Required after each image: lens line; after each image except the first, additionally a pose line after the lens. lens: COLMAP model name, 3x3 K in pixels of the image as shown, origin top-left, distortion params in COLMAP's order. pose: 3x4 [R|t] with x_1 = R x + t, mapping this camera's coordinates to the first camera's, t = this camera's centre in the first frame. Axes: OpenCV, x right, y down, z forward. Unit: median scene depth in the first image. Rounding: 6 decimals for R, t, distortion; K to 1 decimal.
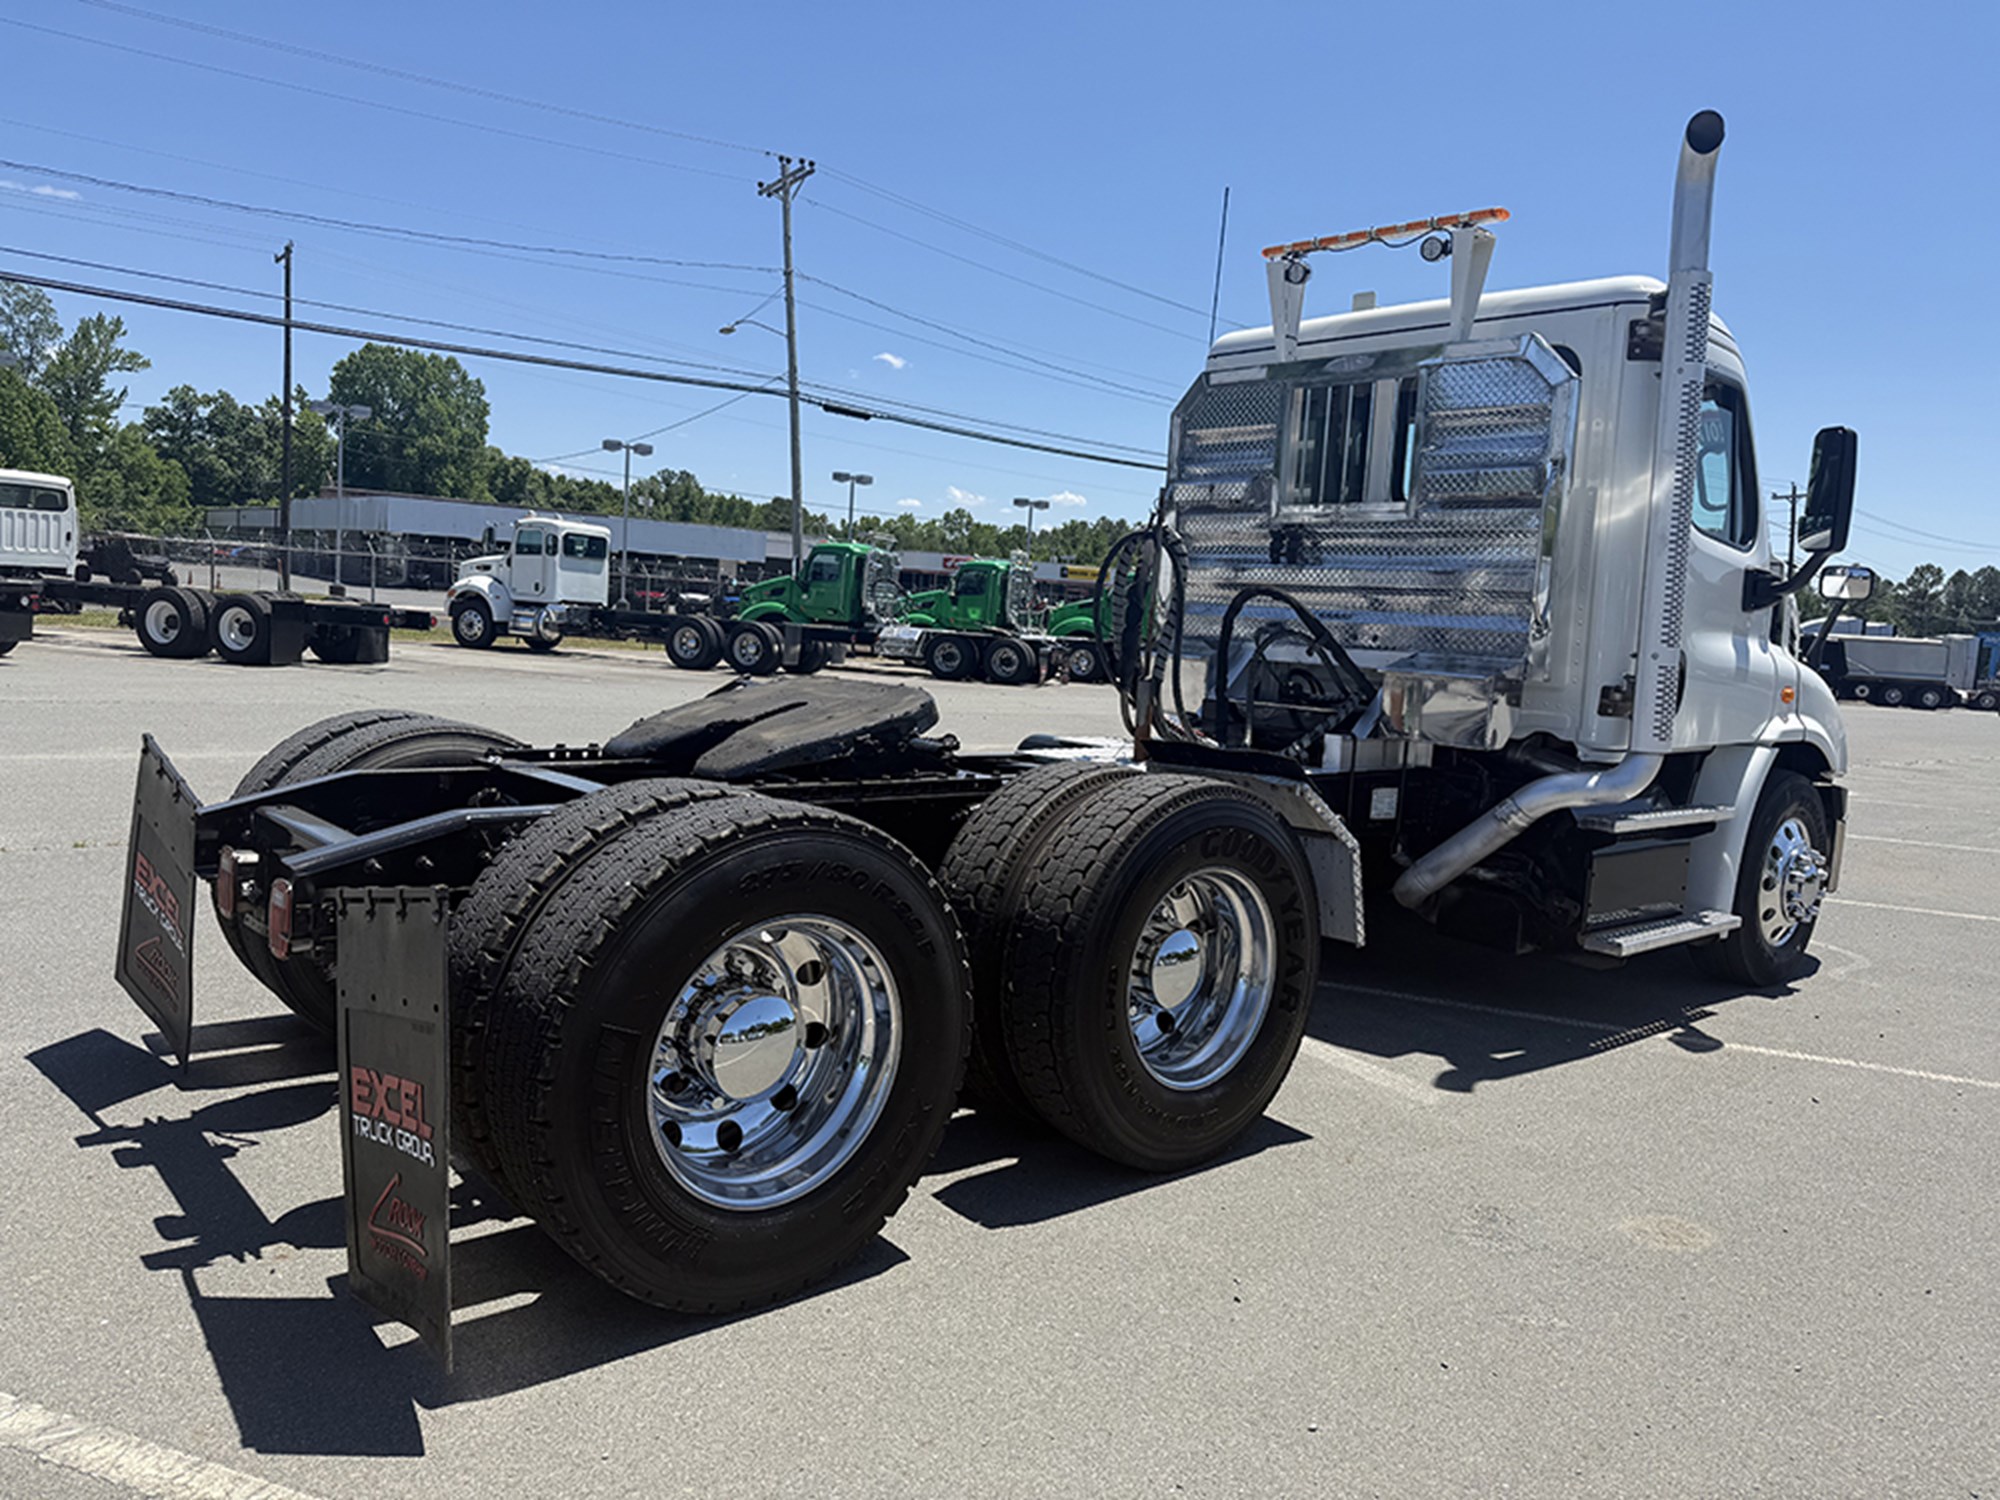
lens RADIAL K [[1407.9, 0, 990.7], [0, 1407.9, 762.9], [0, 0, 1]] dist [0.044978, -0.041350]
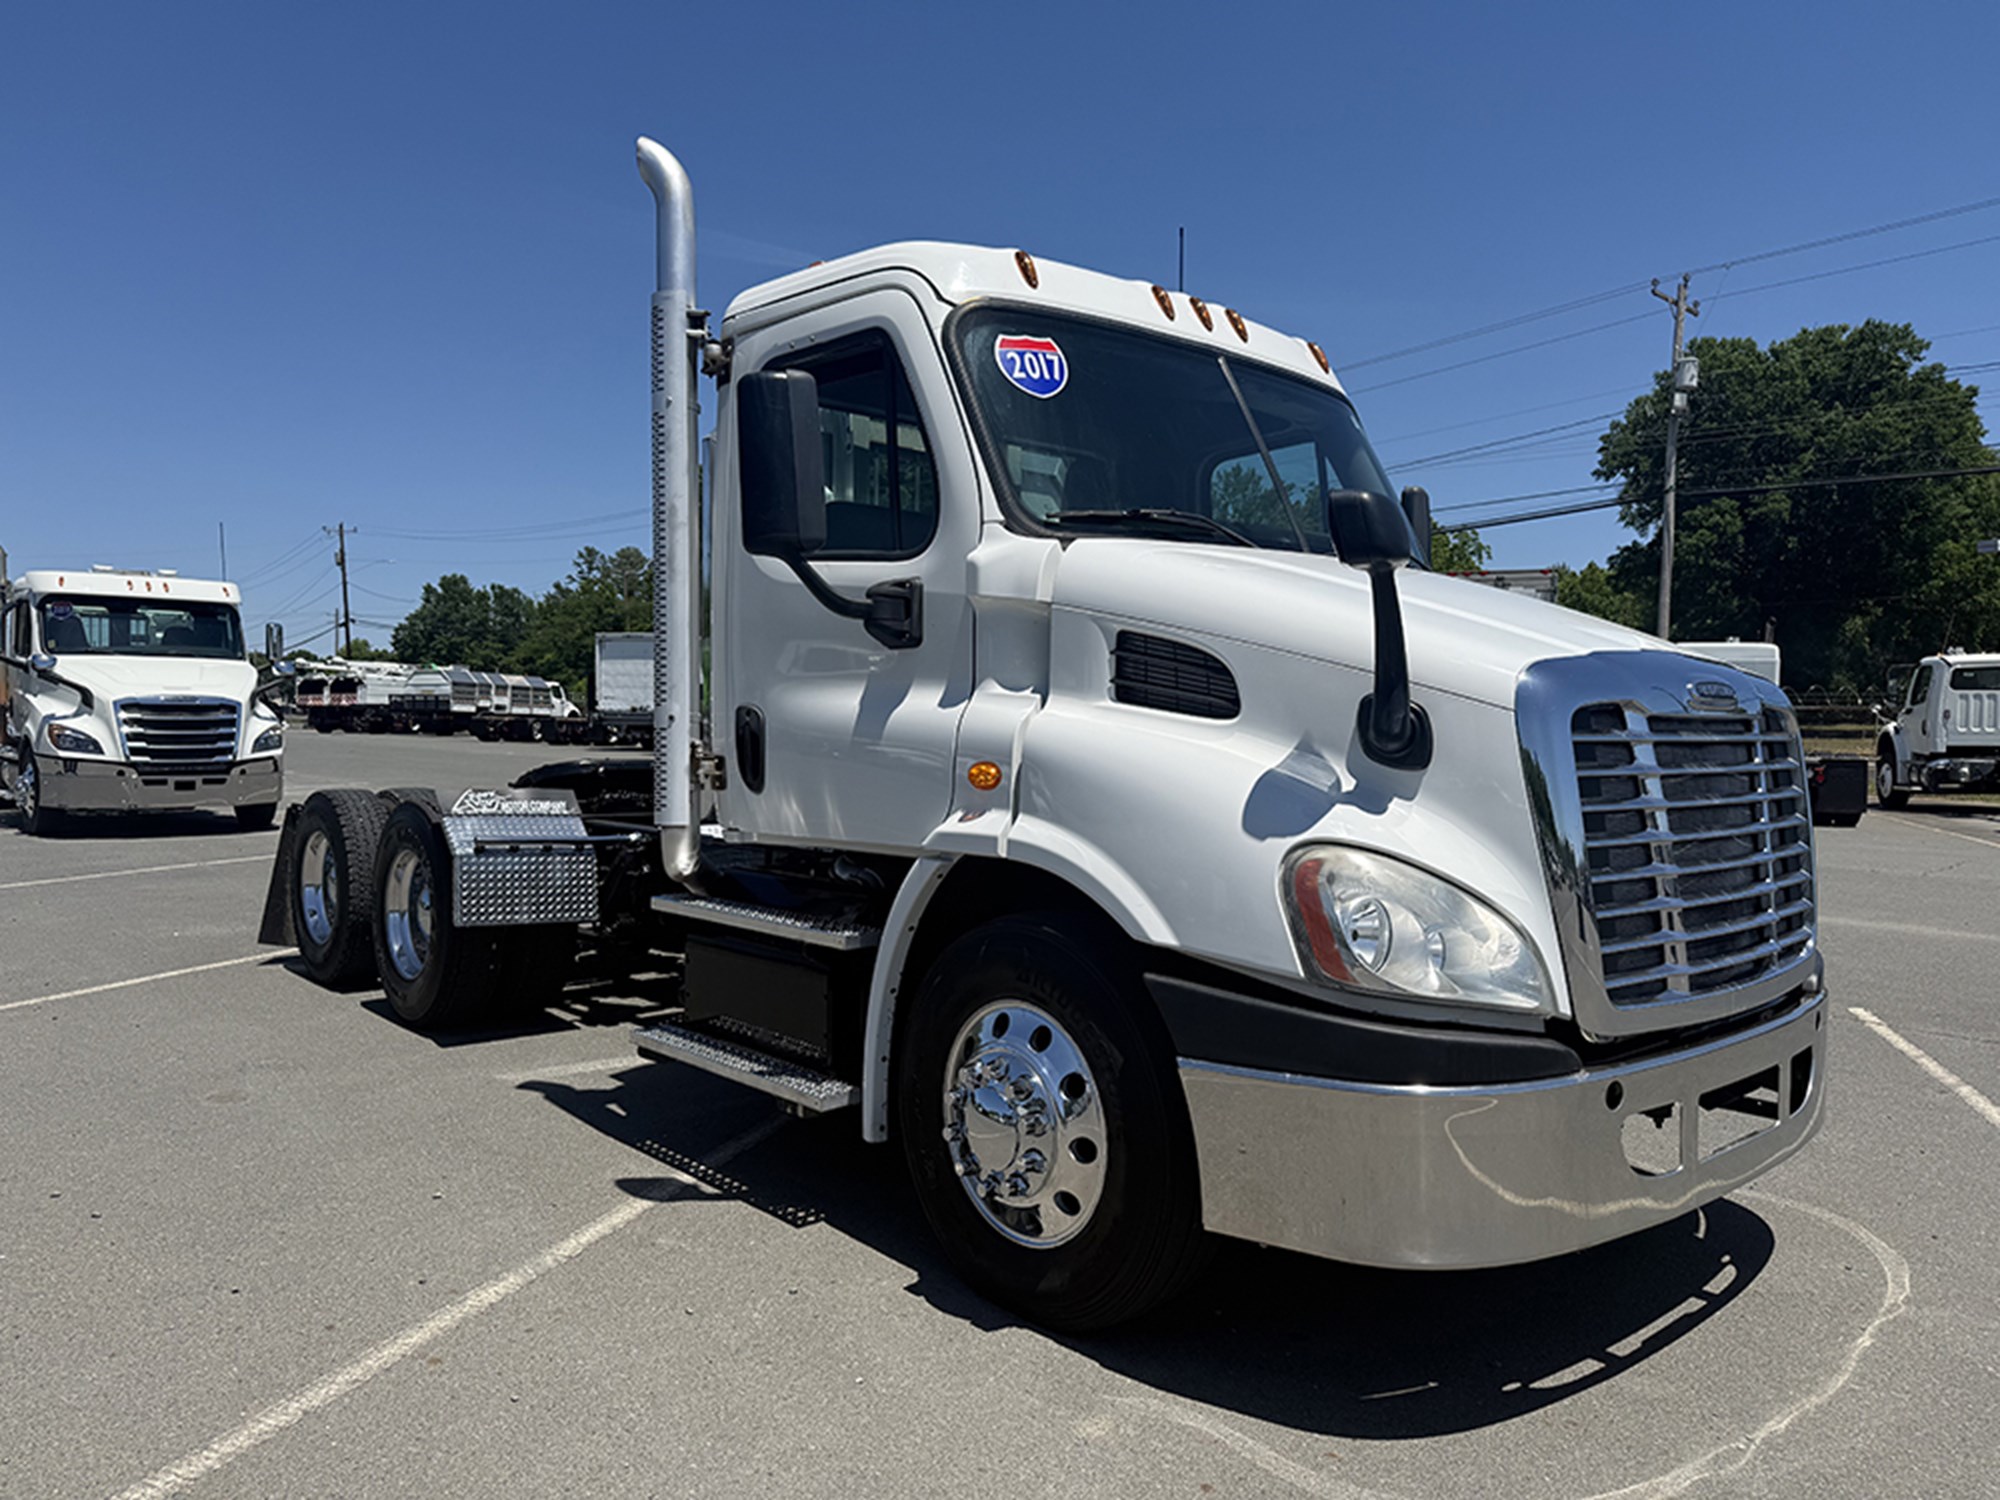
lens RADIAL K [[1407.9, 0, 1025.8], [0, 1407.9, 748.1], [0, 0, 1]] dist [0.044978, -0.041350]
pose [[0.011584, -0.042818, -0.999016, 0.189300], [-0.116389, 0.992234, -0.043876, -0.005941], [0.993136, 0.116783, 0.006511, 0.169477]]
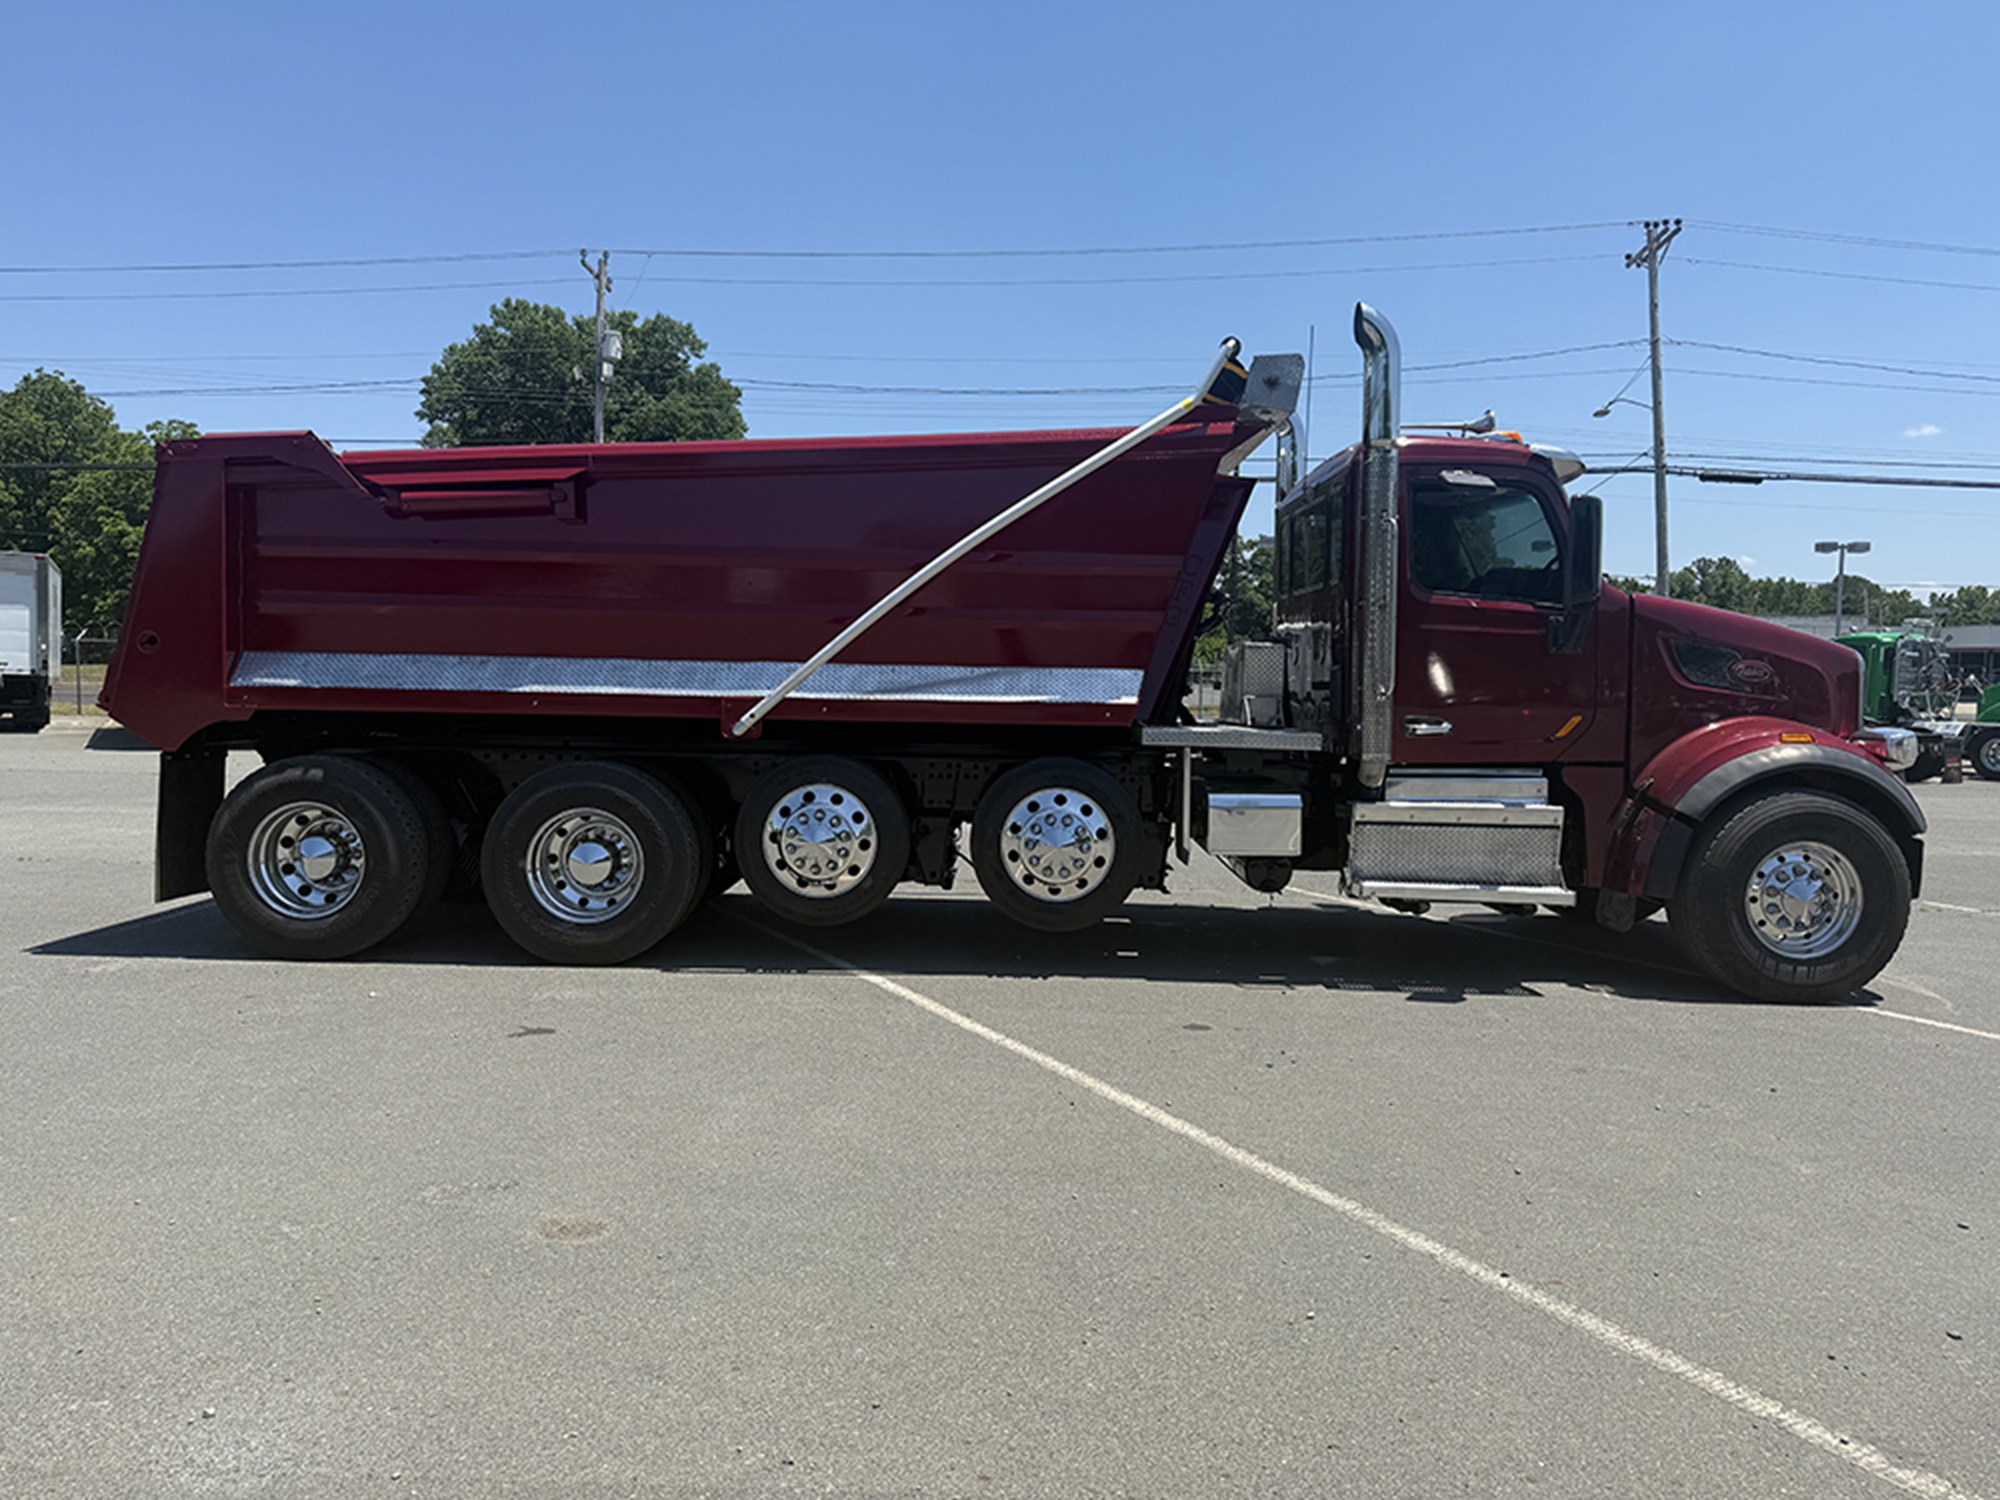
lens RADIAL K [[1407.9, 0, 999.7], [0, 1407.9, 766.5], [0, 0, 1]] dist [0.044978, -0.041350]
pose [[0.757934, -0.009212, -0.652266, 0.136422], [-0.038383, 0.997538, -0.058690, 0.002792], [0.651201, 0.069519, 0.755714, 0.035416]]
